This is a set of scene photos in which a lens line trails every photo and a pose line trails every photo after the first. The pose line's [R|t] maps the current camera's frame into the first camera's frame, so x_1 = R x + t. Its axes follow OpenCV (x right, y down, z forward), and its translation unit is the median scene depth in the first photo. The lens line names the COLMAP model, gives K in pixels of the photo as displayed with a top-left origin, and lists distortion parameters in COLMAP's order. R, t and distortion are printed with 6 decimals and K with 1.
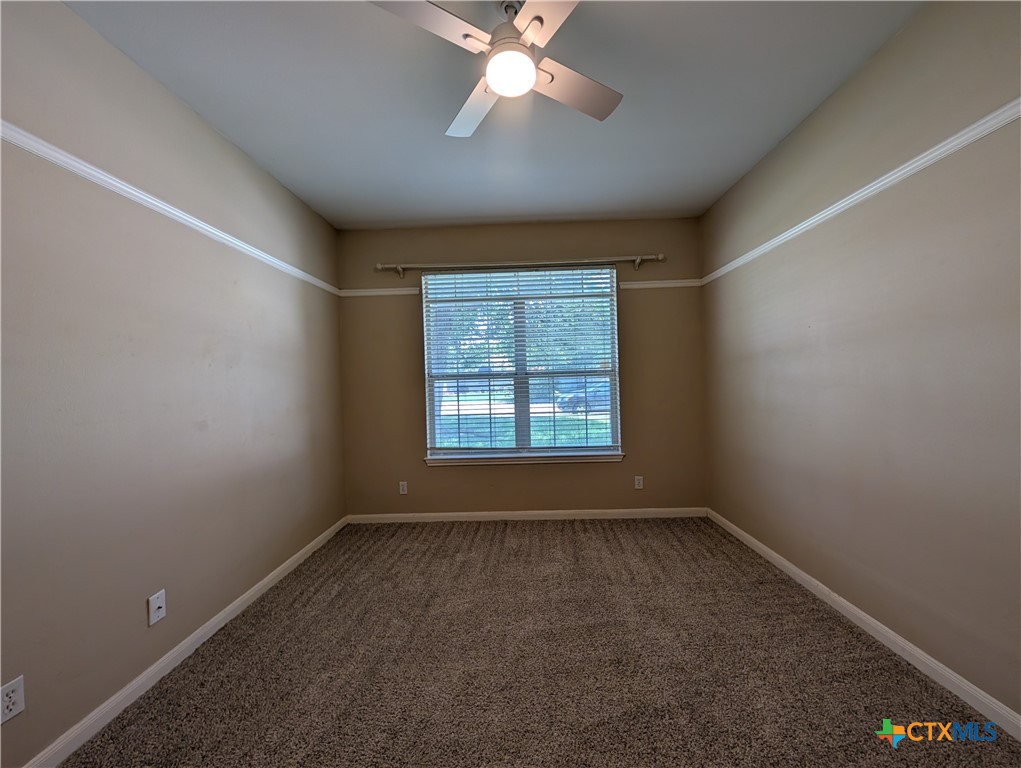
lens RADIAL K [[387.2, 0, 512.7], [0, 387.2, 385.5], [0, 0, 1]] dist [0.000697, 0.000190]
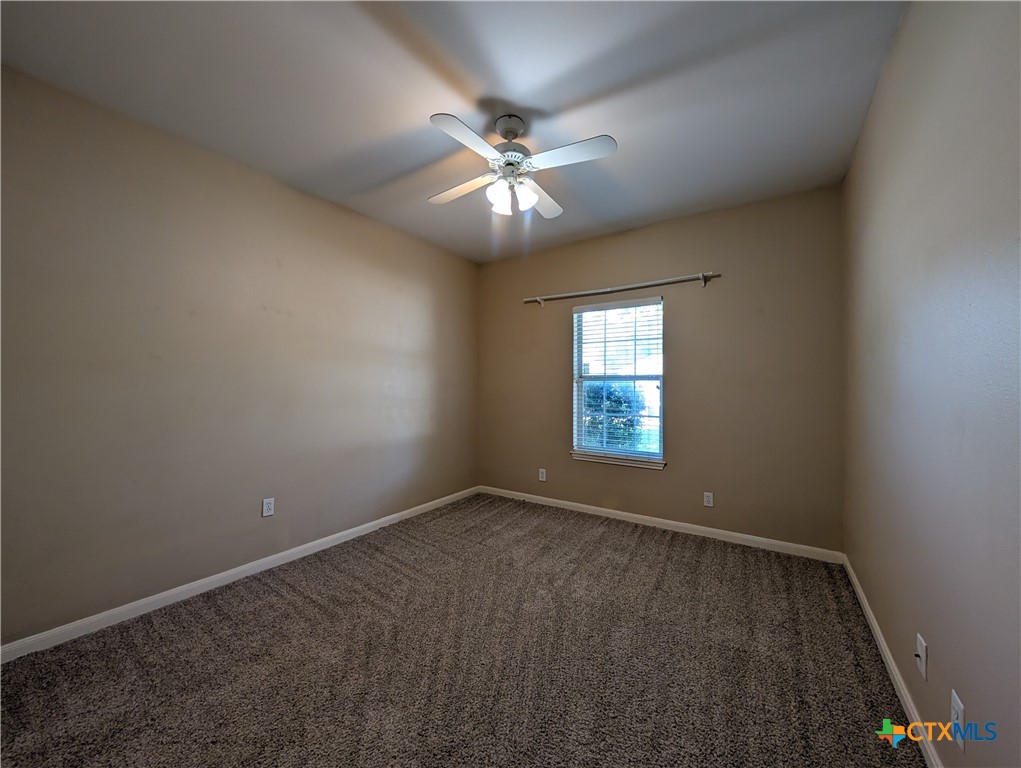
lens RADIAL K [[387.2, 0, 512.7], [0, 387.2, 385.5], [0, 0, 1]] dist [0.000697, 0.000190]
pose [[0.844016, 0.032068, -0.535359, 0.348667], [-0.030797, 0.999462, 0.011314, -0.010032], [0.535433, 0.006938, 0.844549, -0.016346]]
